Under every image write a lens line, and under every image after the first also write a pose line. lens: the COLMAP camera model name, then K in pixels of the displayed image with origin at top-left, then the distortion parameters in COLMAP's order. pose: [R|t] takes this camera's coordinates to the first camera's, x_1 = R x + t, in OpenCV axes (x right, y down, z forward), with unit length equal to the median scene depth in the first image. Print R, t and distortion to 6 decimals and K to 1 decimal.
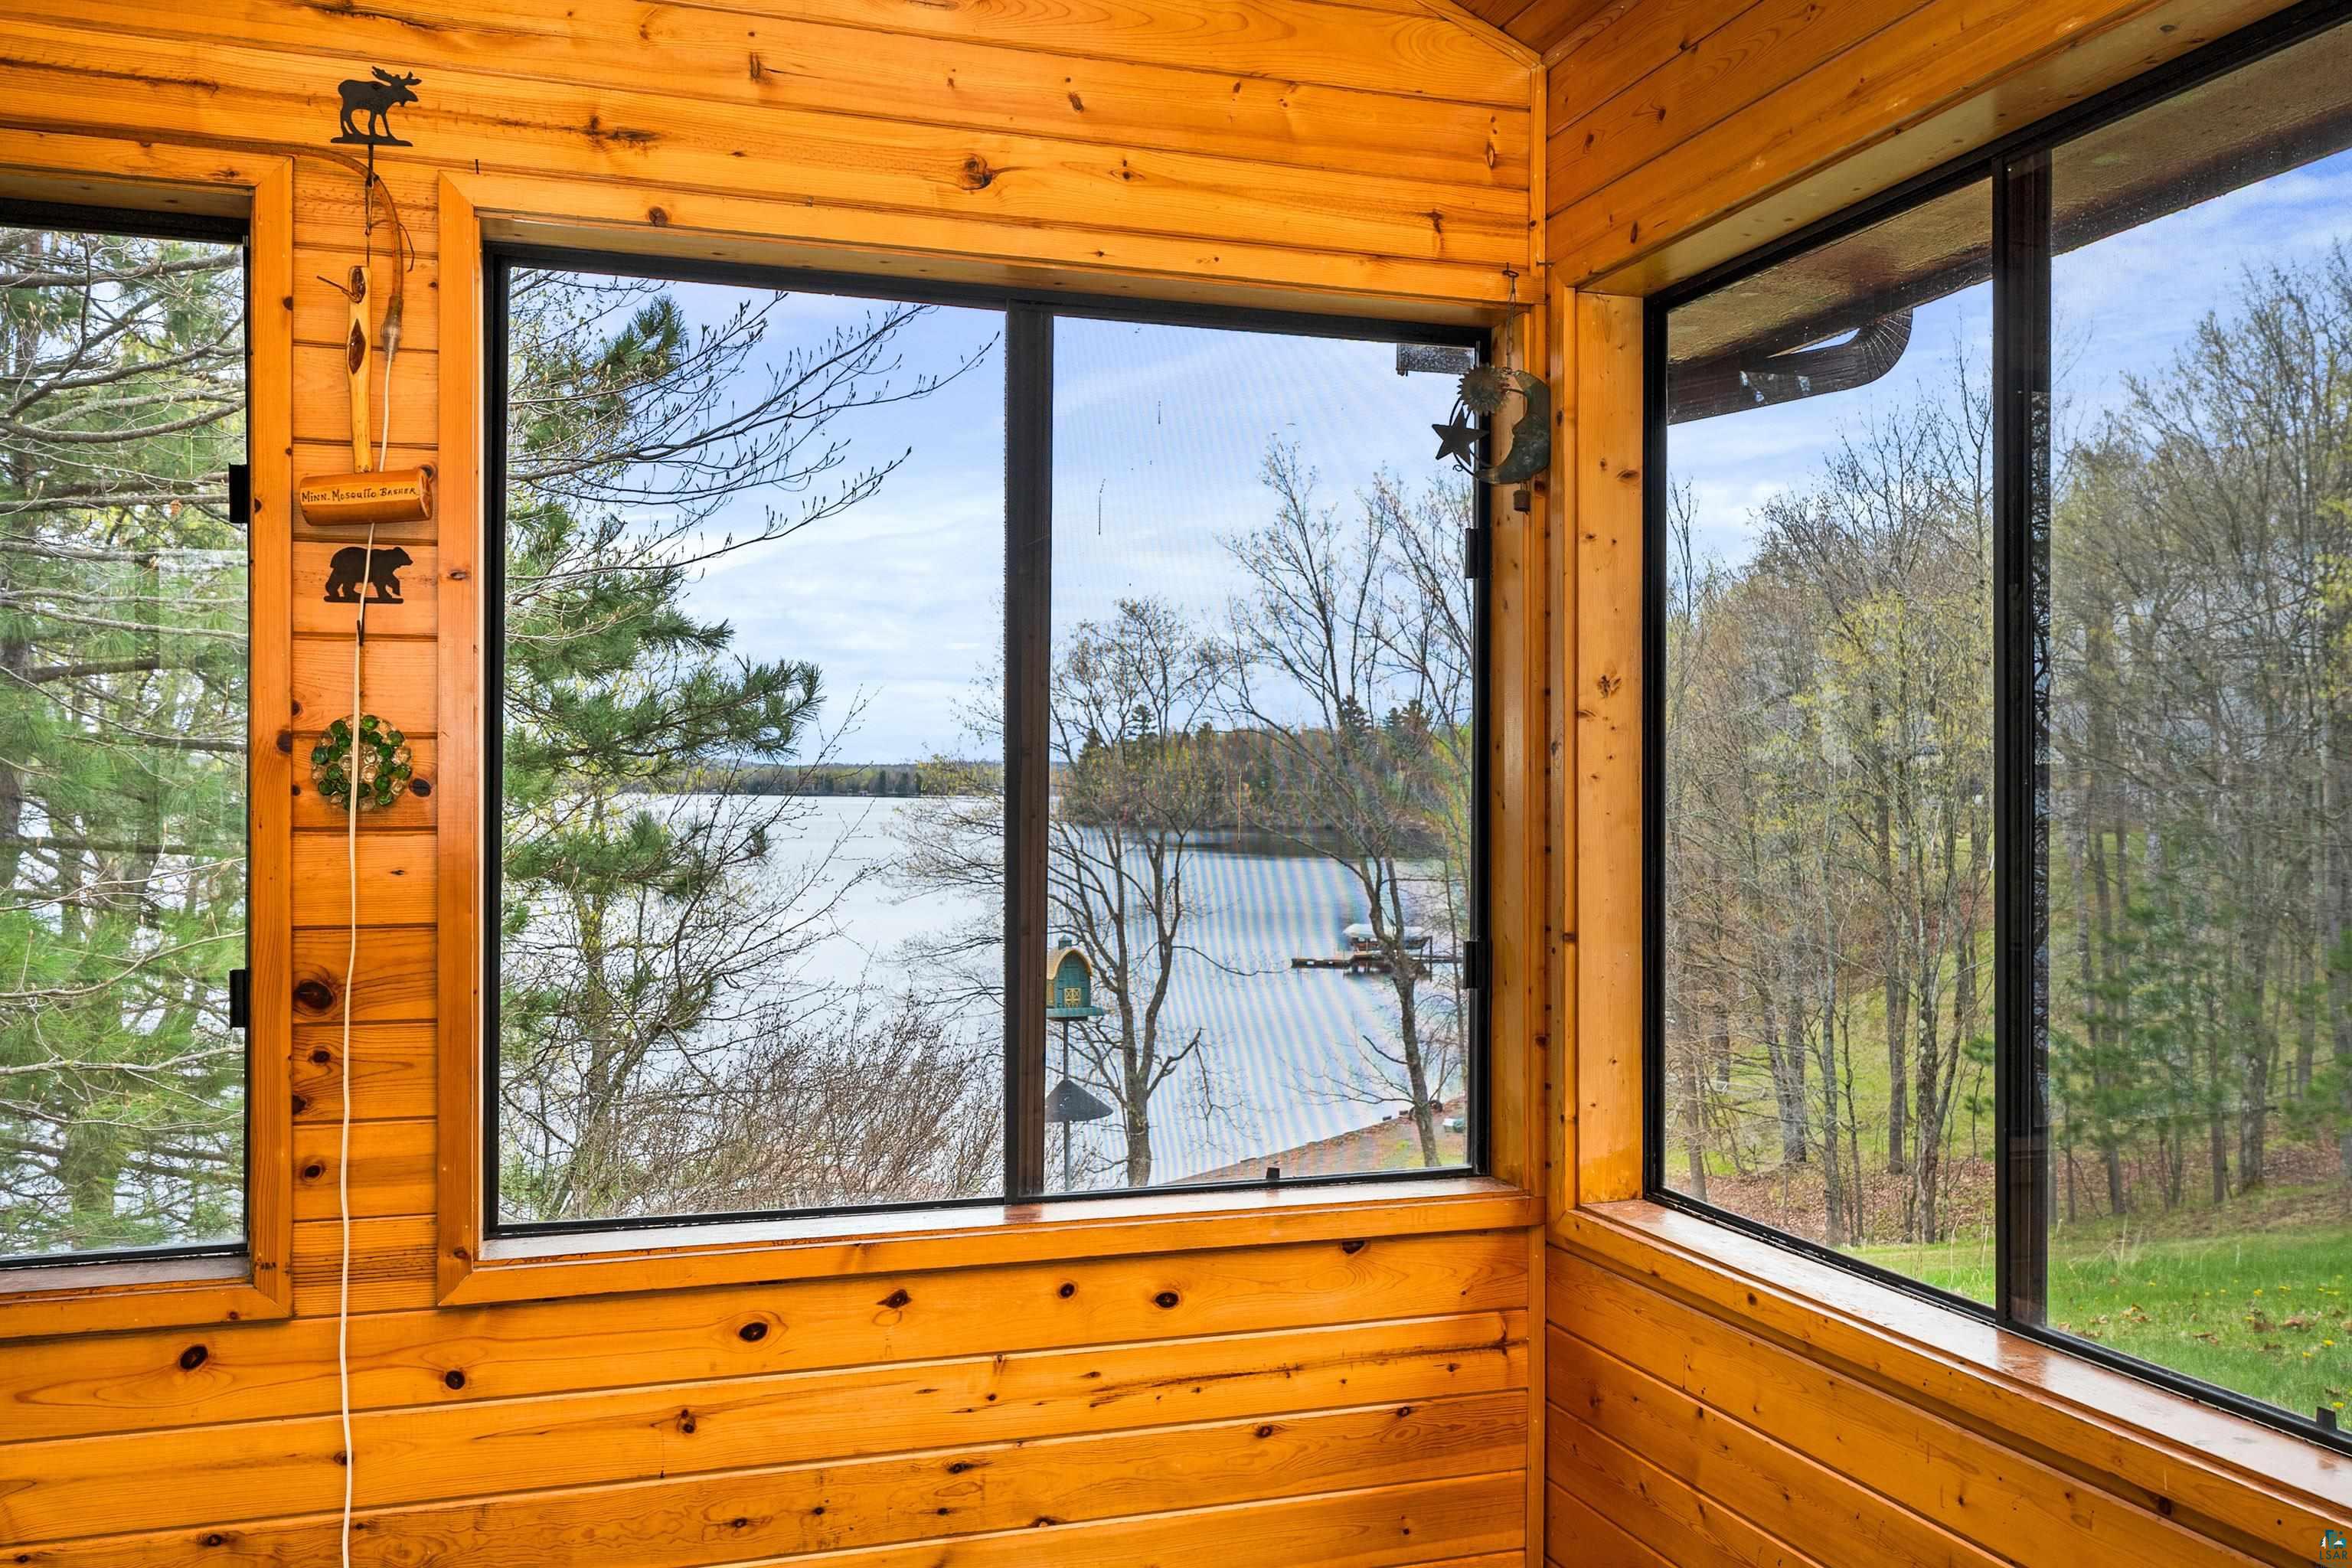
lens RADIAL K [[1960.4, 0, 1178.6], [0, 1960.4, 788.6], [0, 0, 1]] dist [0.005147, 0.003937]
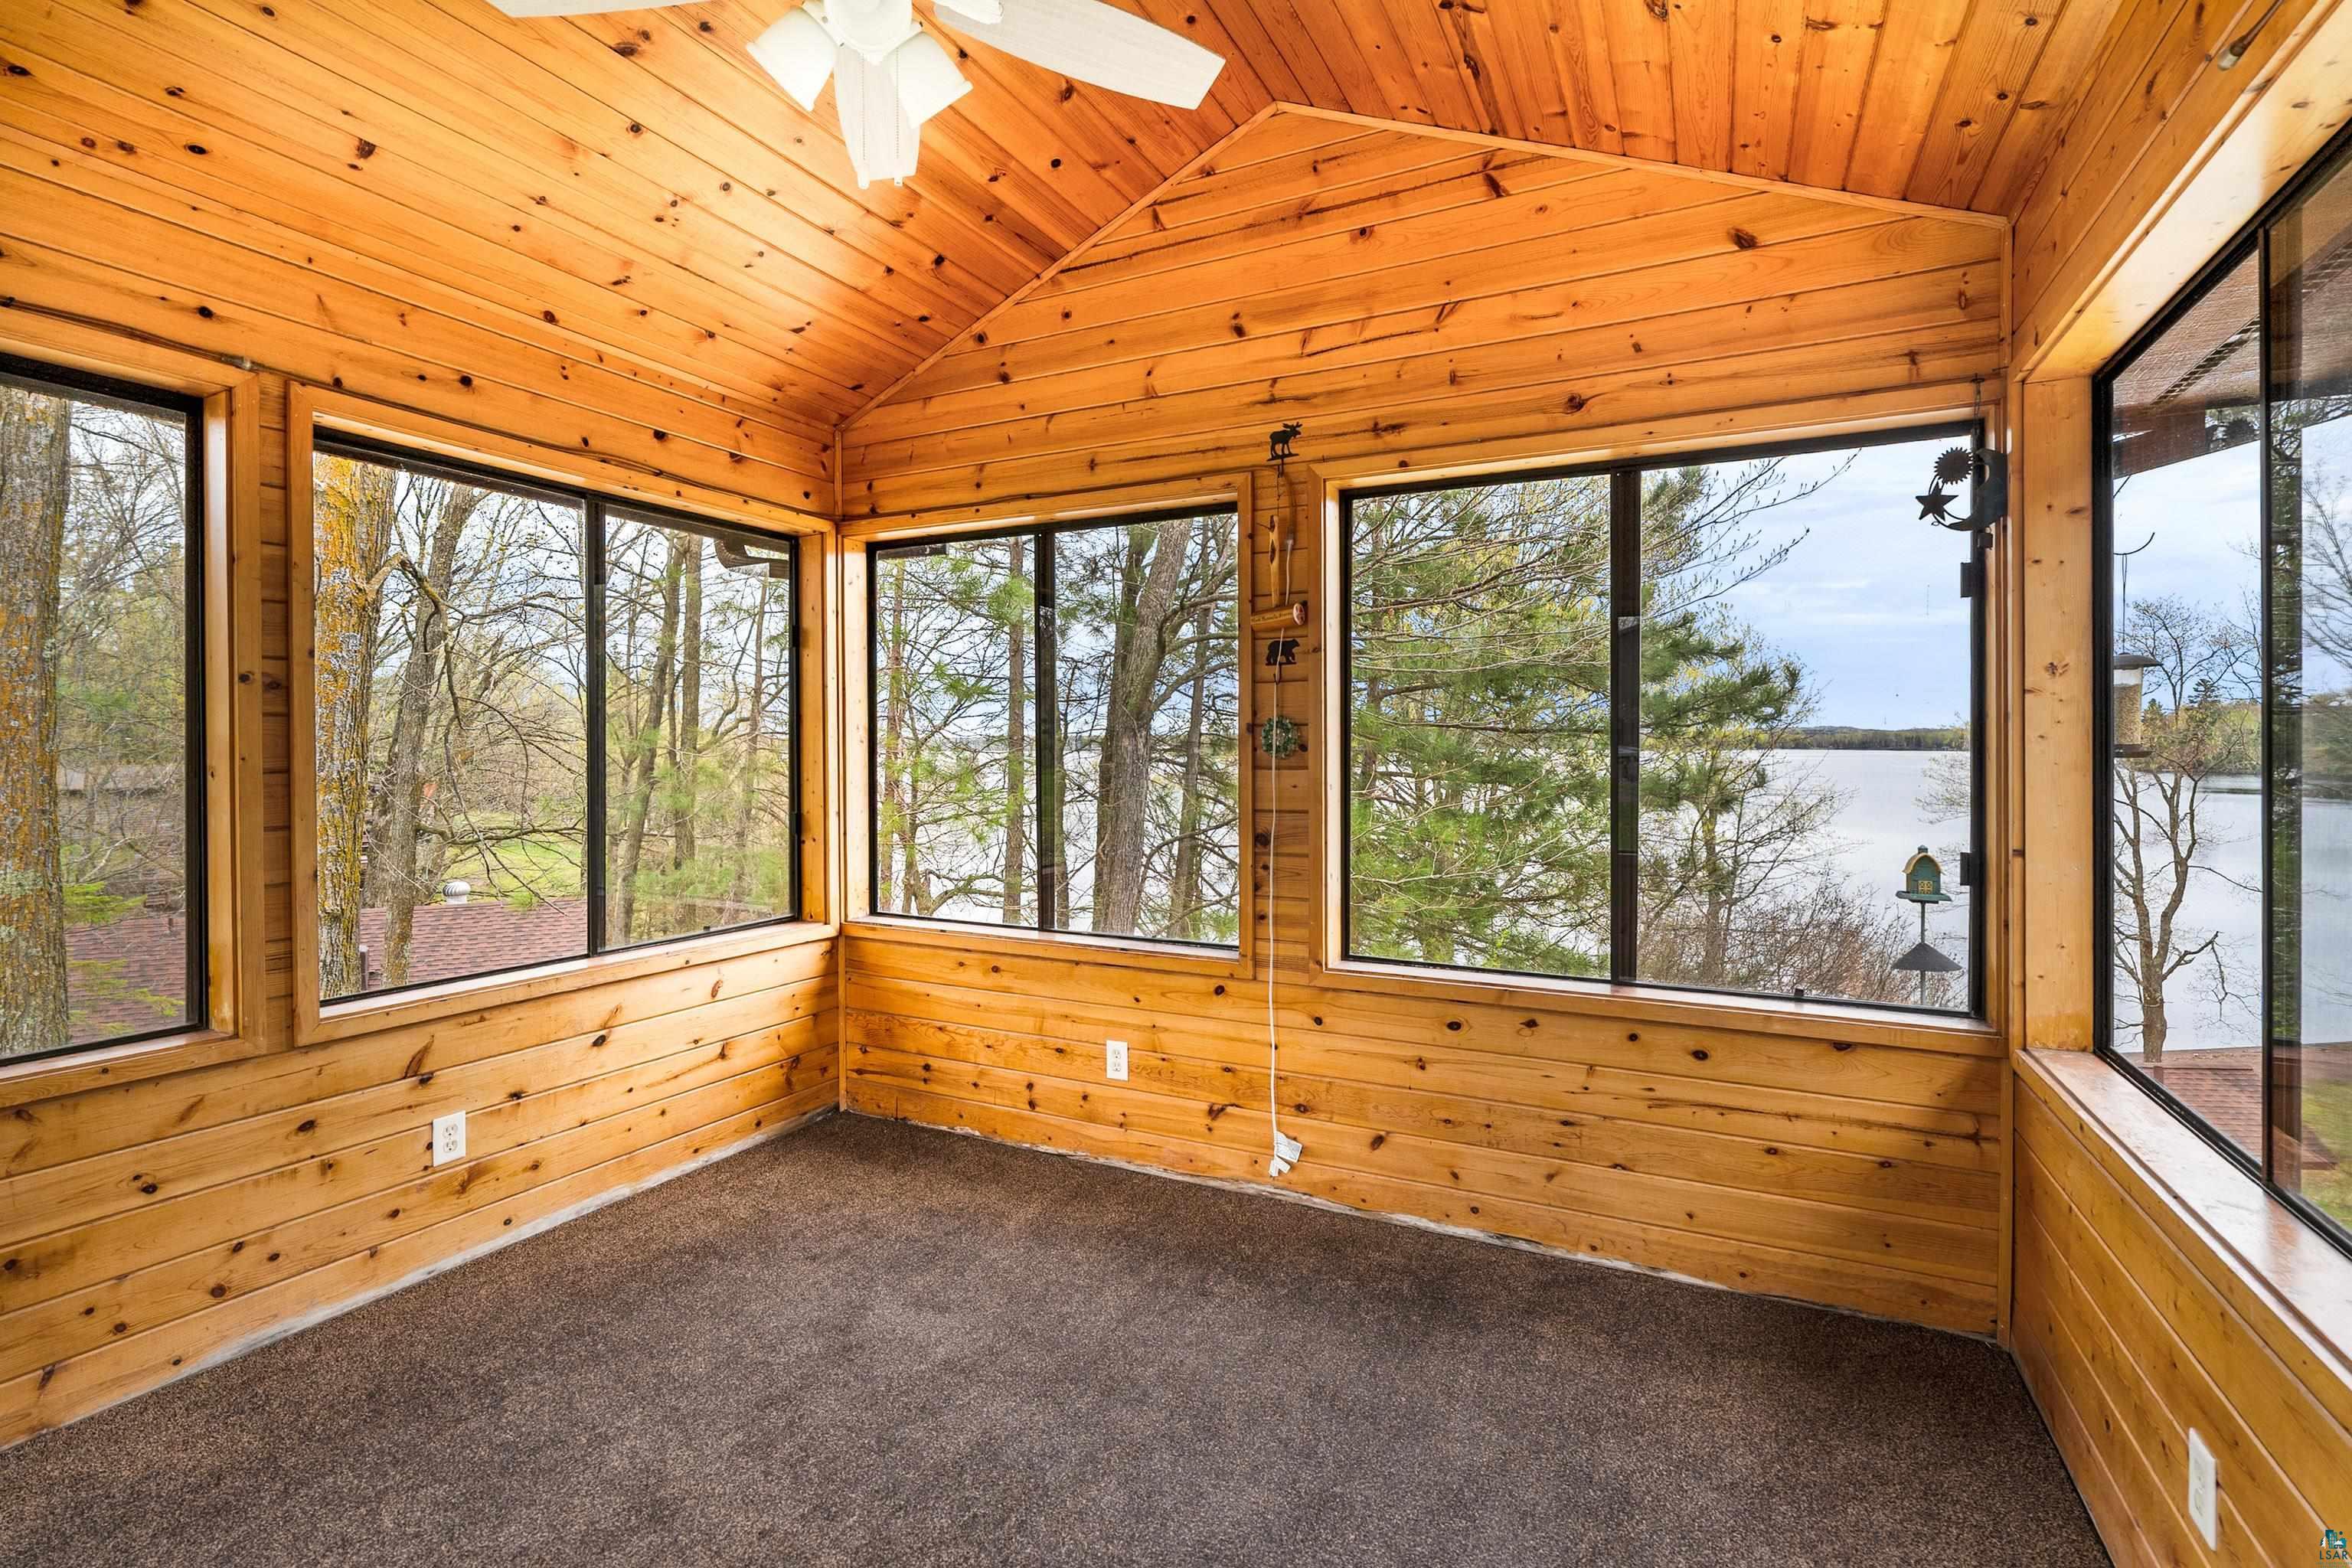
lens RADIAL K [[1099.4, 0, 1156.9], [0, 1099.4, 751.0], [0, 0, 1]] dist [0.001976, 0.000001]
pose [[0.698449, -0.001048, -0.715659, 0.333896], [0.004047, 0.999989, 0.002486, -0.000427], [0.715648, -0.004633, 0.698445, 0.023333]]
